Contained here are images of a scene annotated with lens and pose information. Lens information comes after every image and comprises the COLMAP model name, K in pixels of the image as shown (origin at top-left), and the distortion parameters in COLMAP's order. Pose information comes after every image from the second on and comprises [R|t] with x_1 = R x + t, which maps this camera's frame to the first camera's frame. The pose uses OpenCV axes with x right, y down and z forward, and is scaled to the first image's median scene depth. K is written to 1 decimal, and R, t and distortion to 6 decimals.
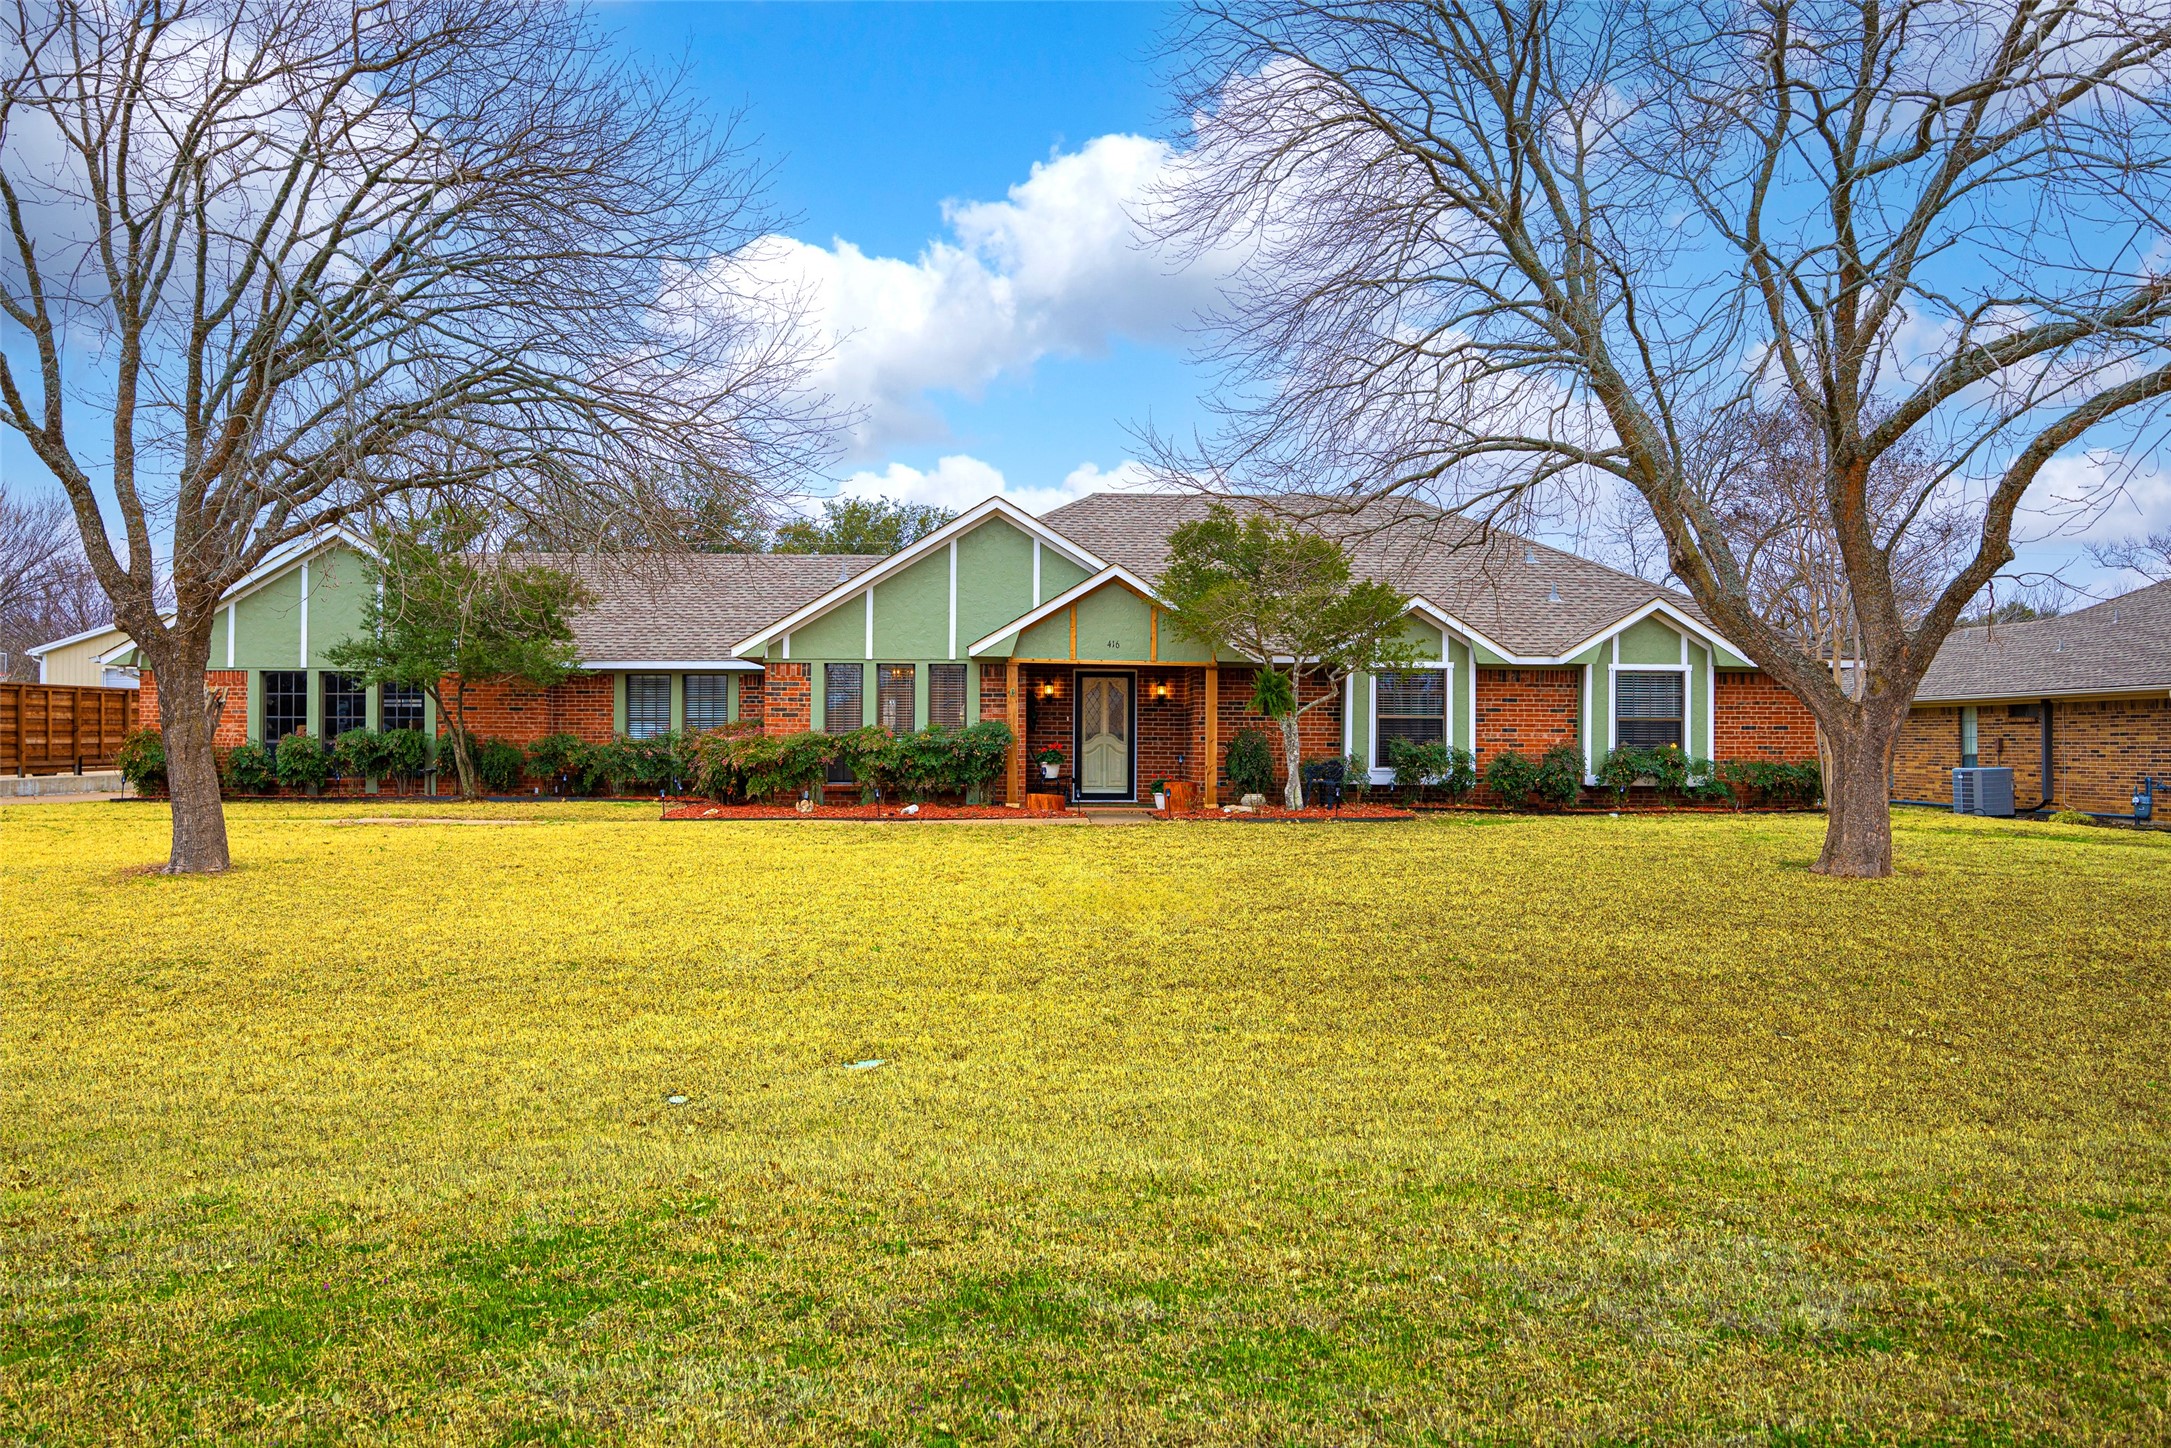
lens RADIAL K [[1599.3, 0, 1083.6], [0, 1599.3, 727.2], [0, 0, 1]] dist [-0.003305, -0.000431]
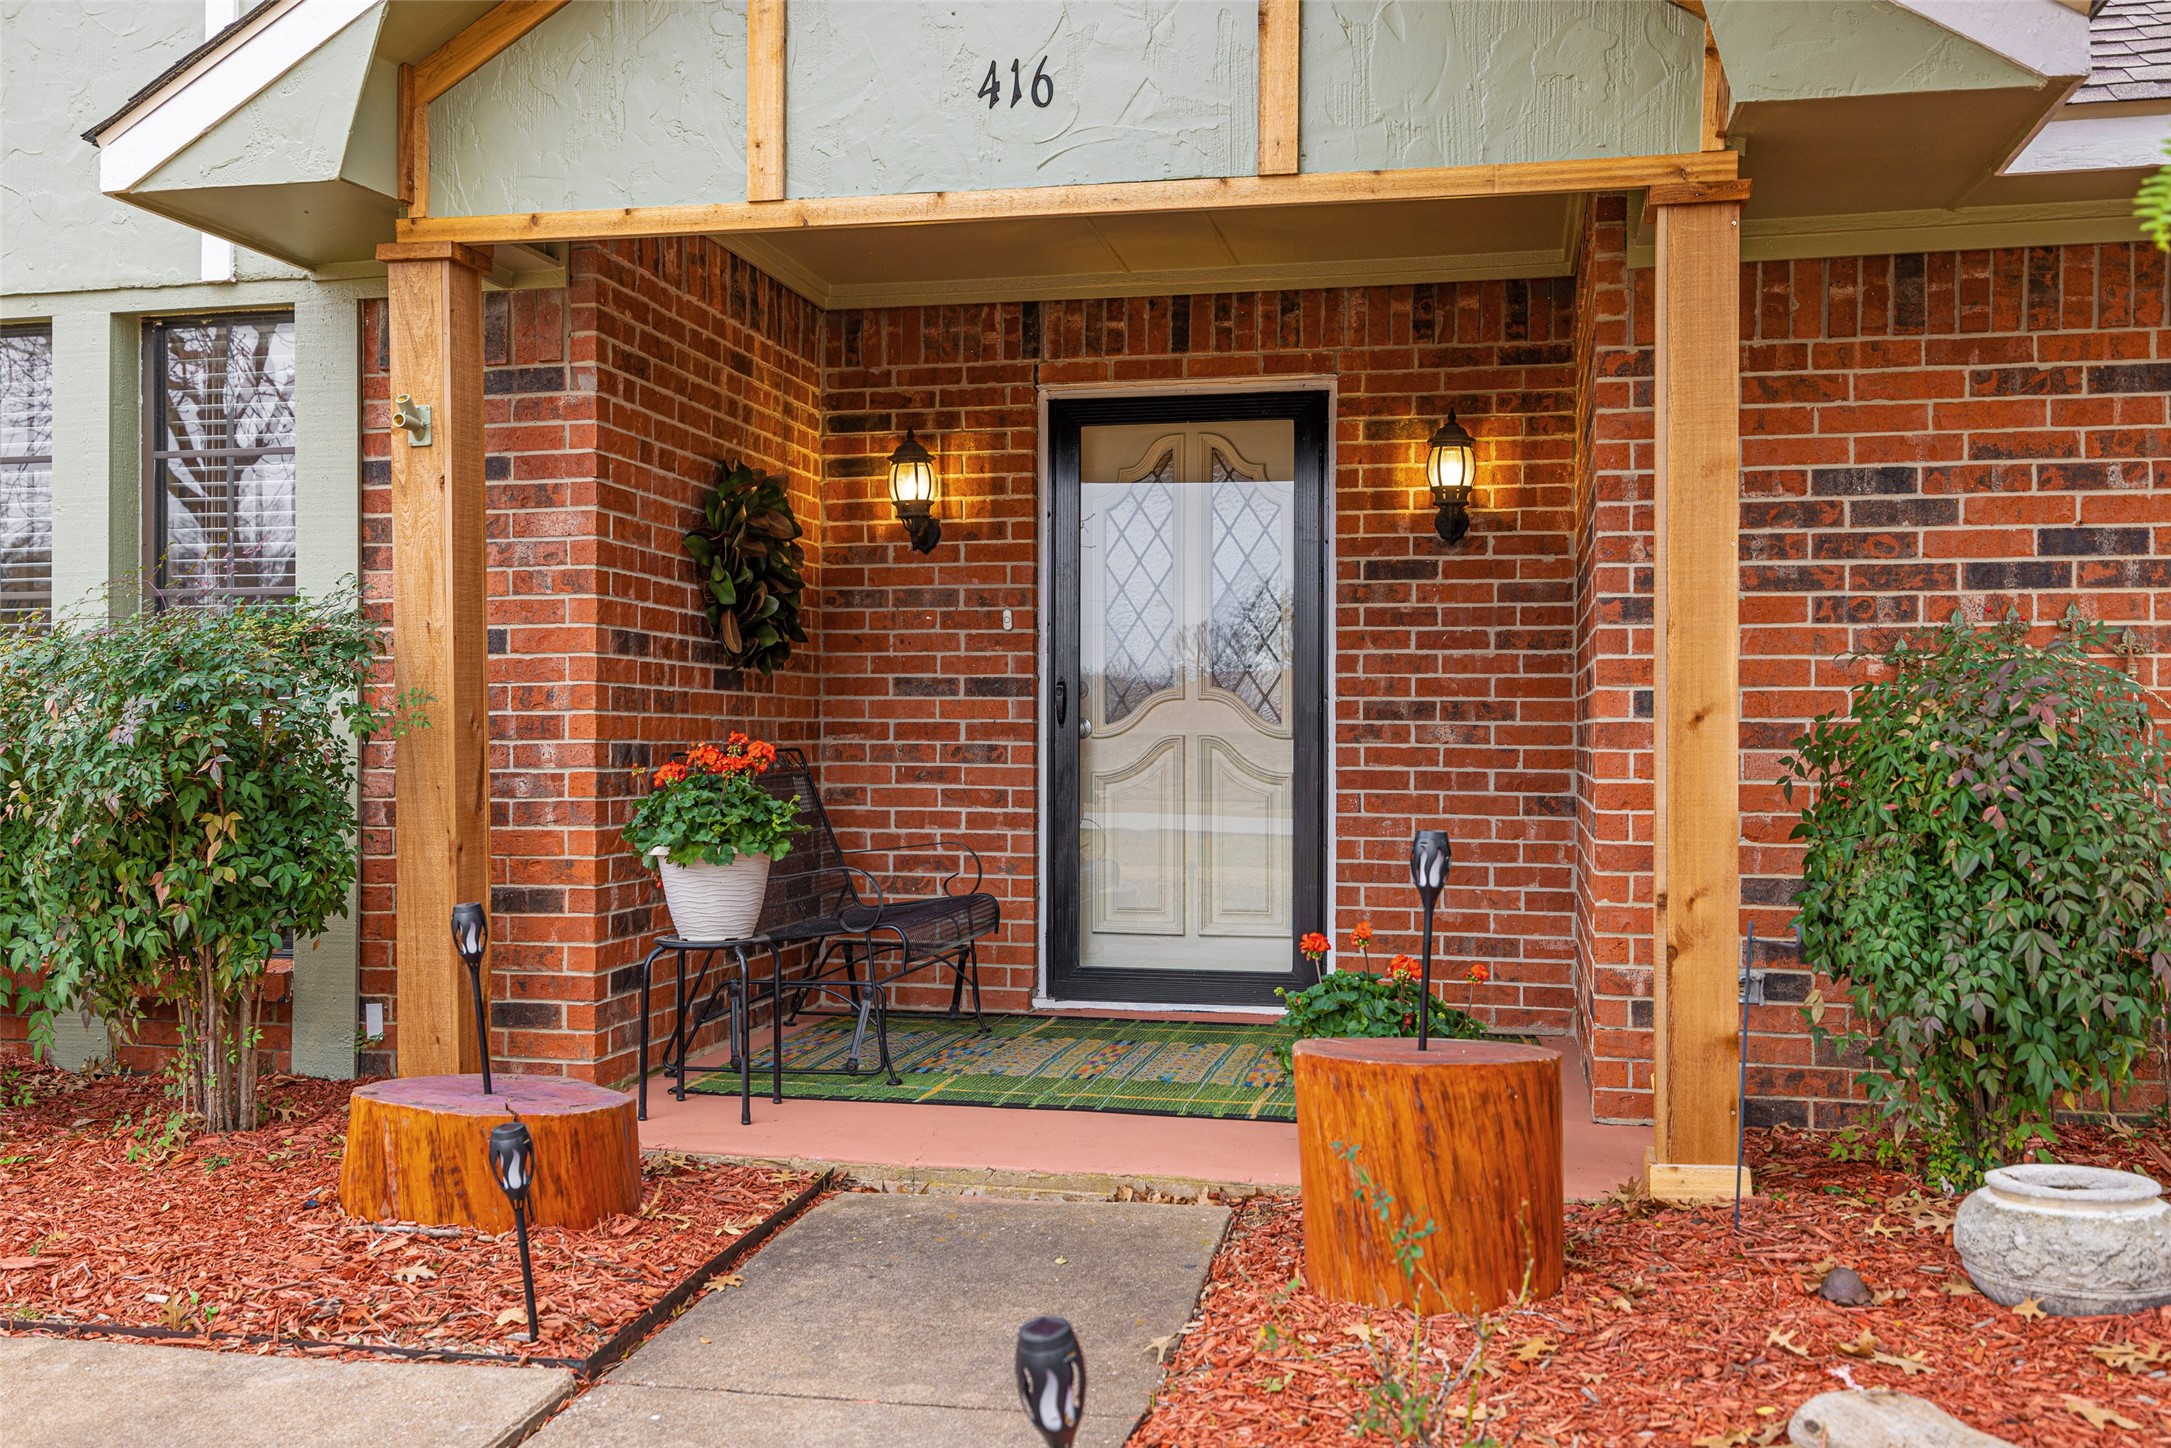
lens RADIAL K [[1906.7, 0, 1089.9], [0, 1906.7, 731.5], [0, 0, 1]] dist [0.004659, 0.003330]
pose [[0.968277, -0.002530, -0.249865, 0.069284], [0.005592, 0.999918, 0.011547, 0.007551], [0.249815, -0.012578, 0.968212, 0.810975]]
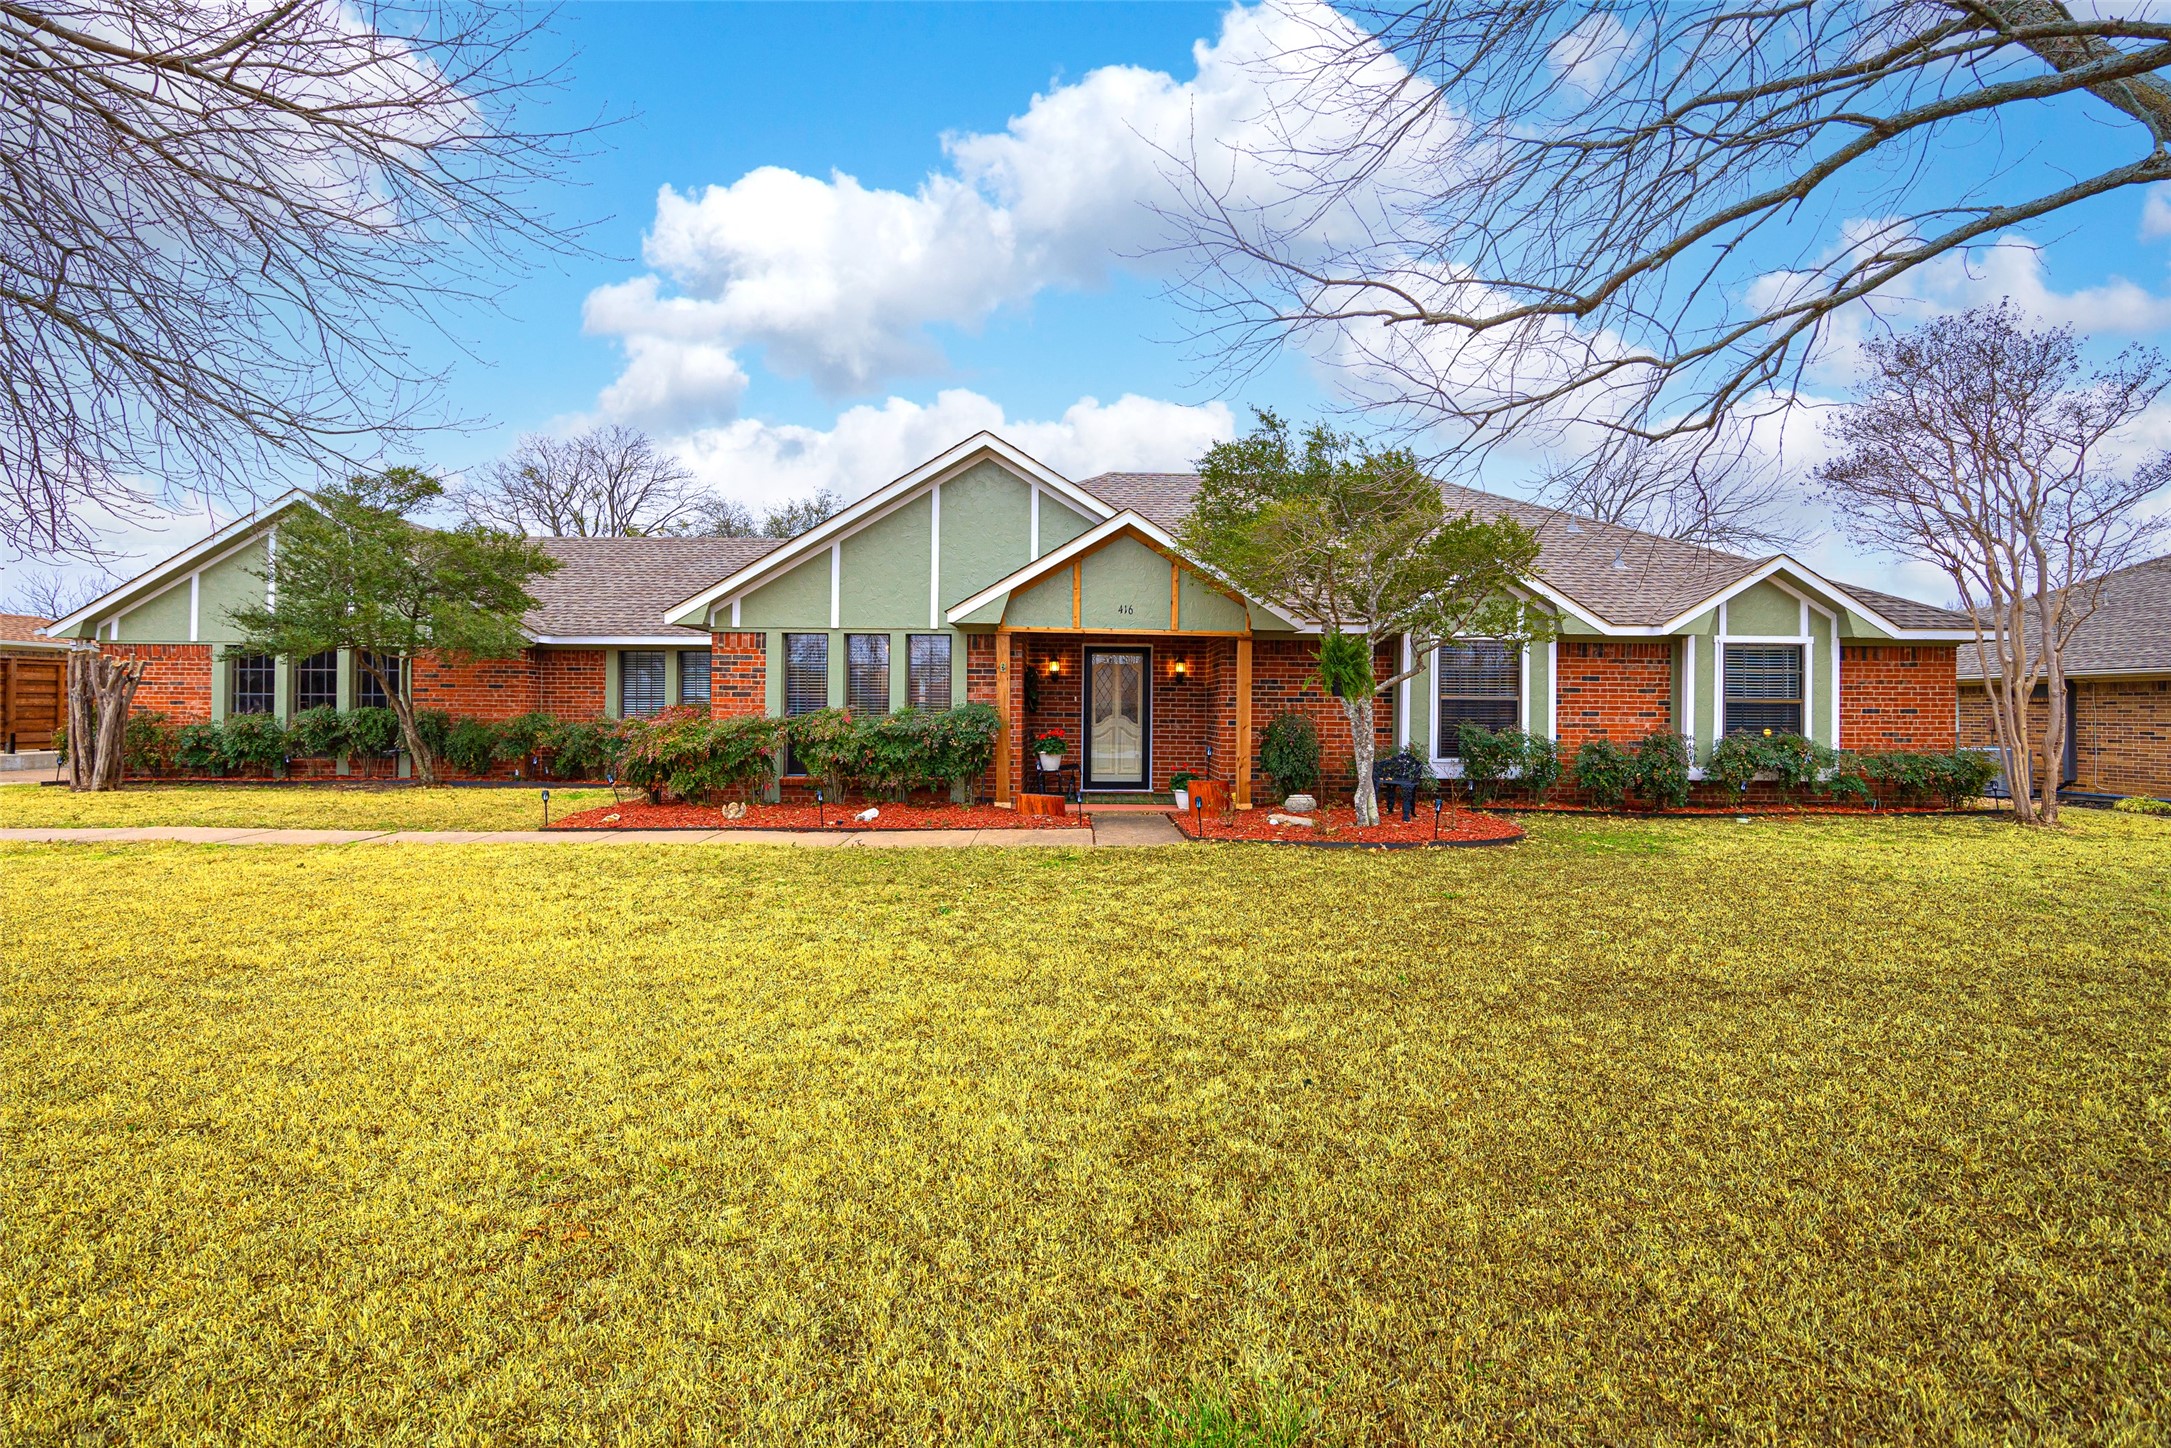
lens RADIAL K [[944.9, 0, 1087.5], [0, 944.9, 719.6], [0, 0, 1]] dist [0.014390, 0.000124]
pose [[0.999606, 0.003229, -0.027894, 0.012464], [-0.002606, 0.999747, 0.022346, -0.005816], [0.027959, -0.022265, 0.999361, 0.501853]]
